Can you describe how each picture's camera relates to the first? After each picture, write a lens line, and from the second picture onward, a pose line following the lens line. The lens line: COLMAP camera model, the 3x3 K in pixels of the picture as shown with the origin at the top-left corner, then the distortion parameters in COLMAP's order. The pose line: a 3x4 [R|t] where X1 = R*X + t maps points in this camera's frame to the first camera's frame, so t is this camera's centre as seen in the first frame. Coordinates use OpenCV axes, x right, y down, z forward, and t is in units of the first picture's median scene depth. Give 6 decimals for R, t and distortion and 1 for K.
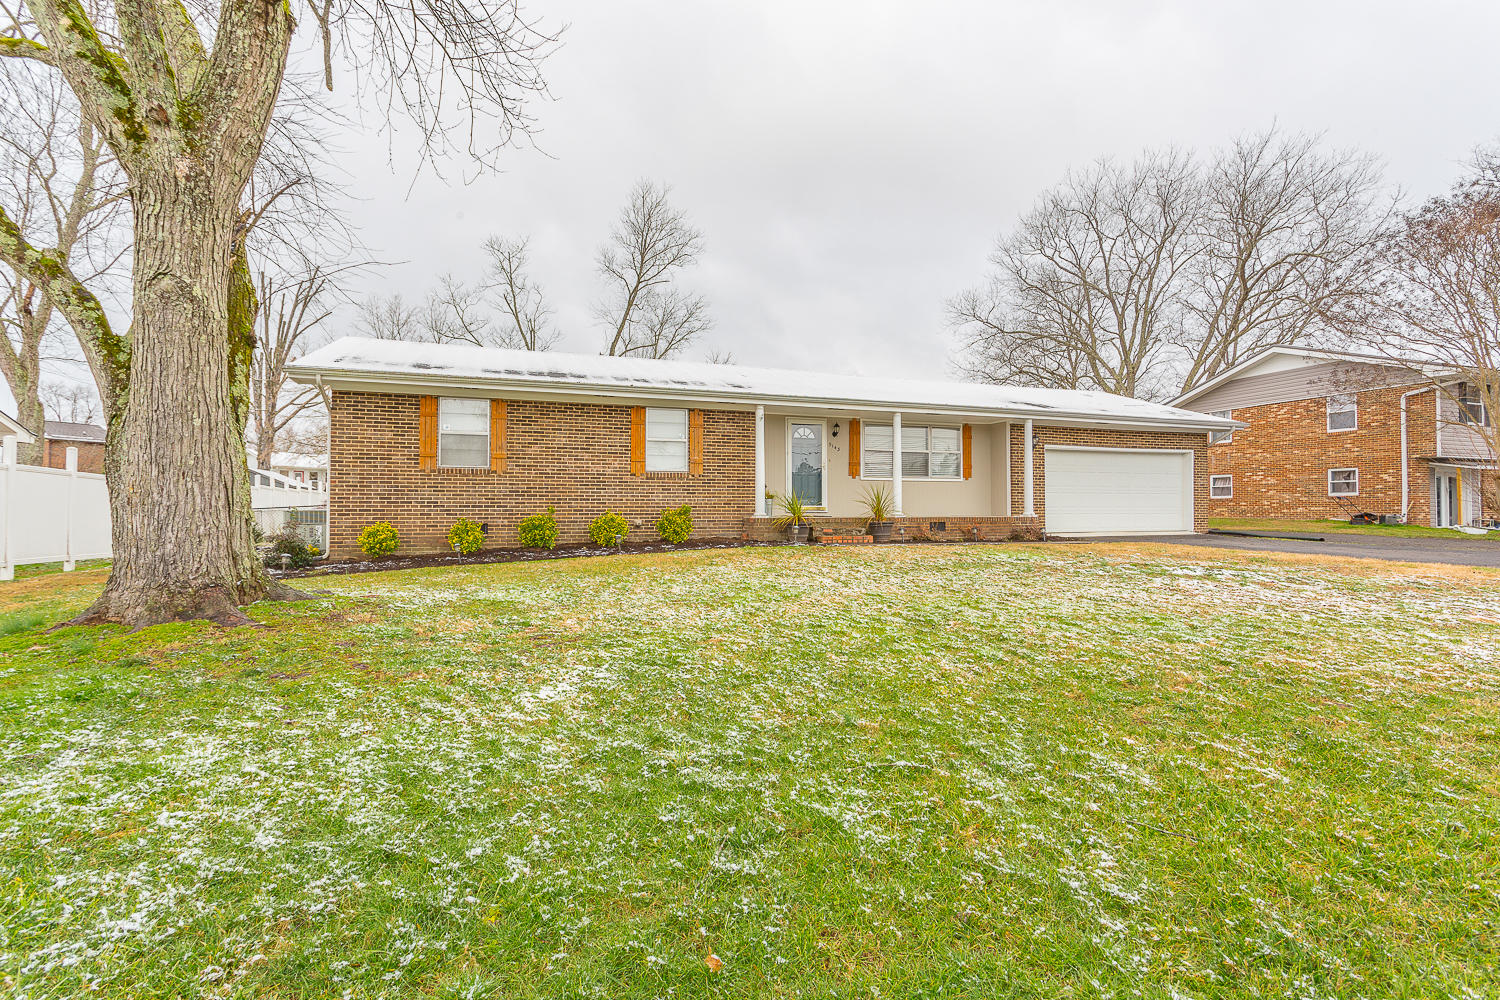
lens RADIAL K [[703.5, 0, 757.2], [0, 703.5, 506.2], [0, 0, 1]] dist [-0.000101, 0.000029]
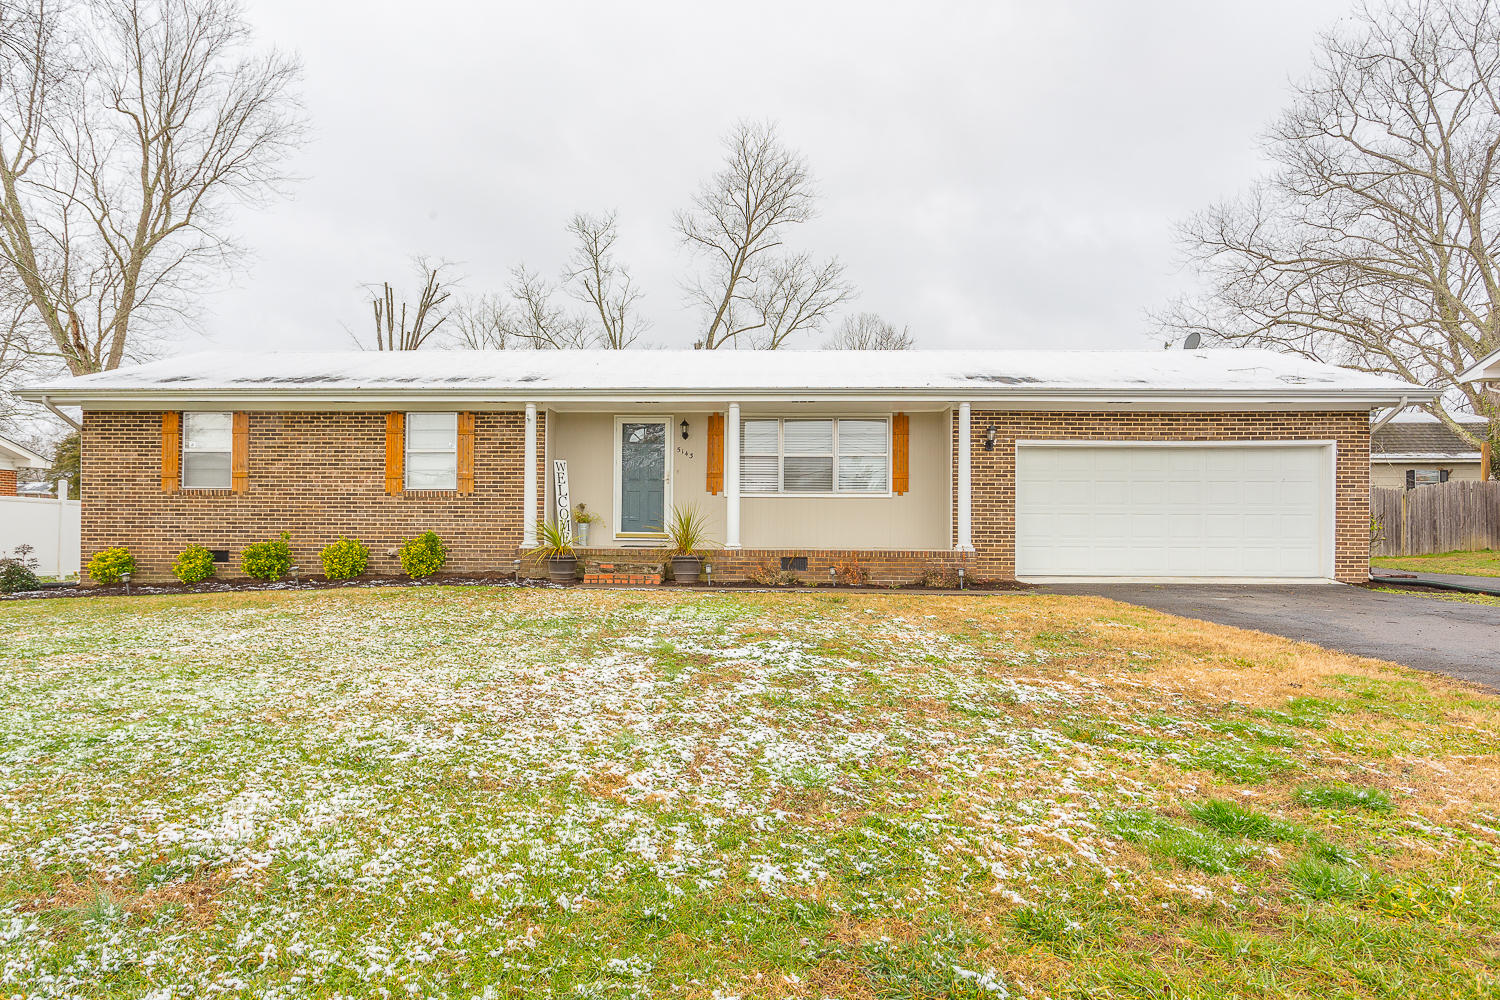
lens RADIAL K [[887.4, 0, 743.5], [0, 887.4, 520.5], [0, 0, 1]] dist [-0.003598, -0.000420]
pose [[0.926808, 0.002101, -0.375530, 0.536498], [-0.004474, 0.999975, -0.005446, -0.008667], [0.375510, 0.006728, 0.926794, 0.166124]]
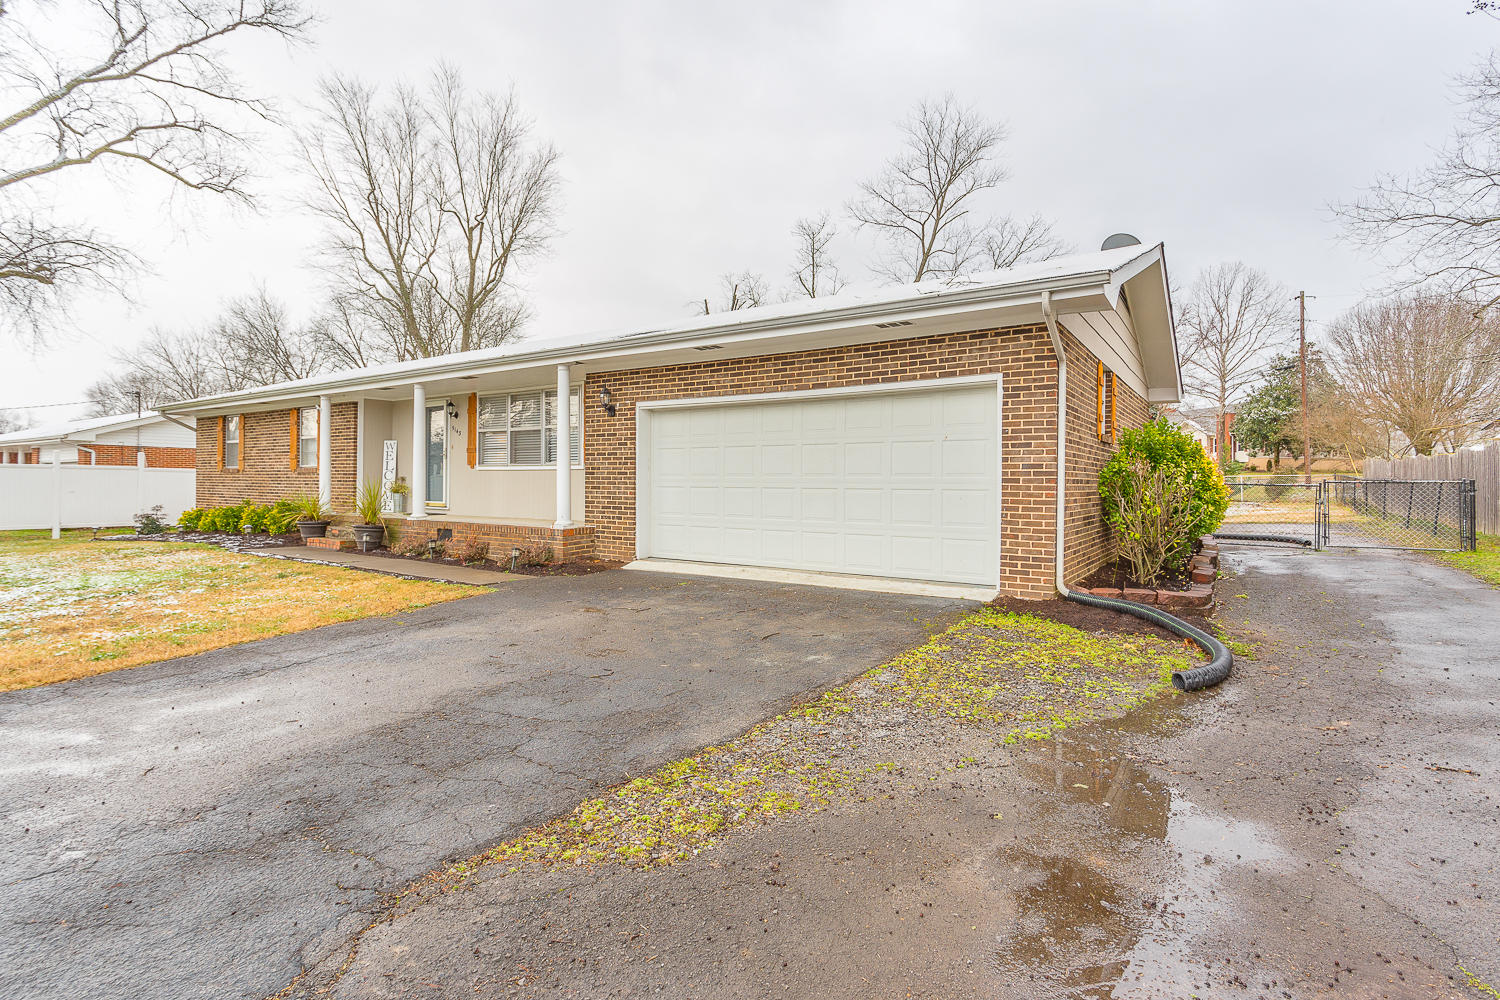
lens RADIAL K [[725.4, 0, 757.8], [0, 725.4, 496.5], [0, 0, 1]] dist [0.004920, -0.000322]
pose [[0.588212, 0.018419, -0.808497, 1.041291], [-0.004465, 0.999799, 0.019530, -0.026423], [0.808695, -0.007878, 0.588176, 0.816305]]
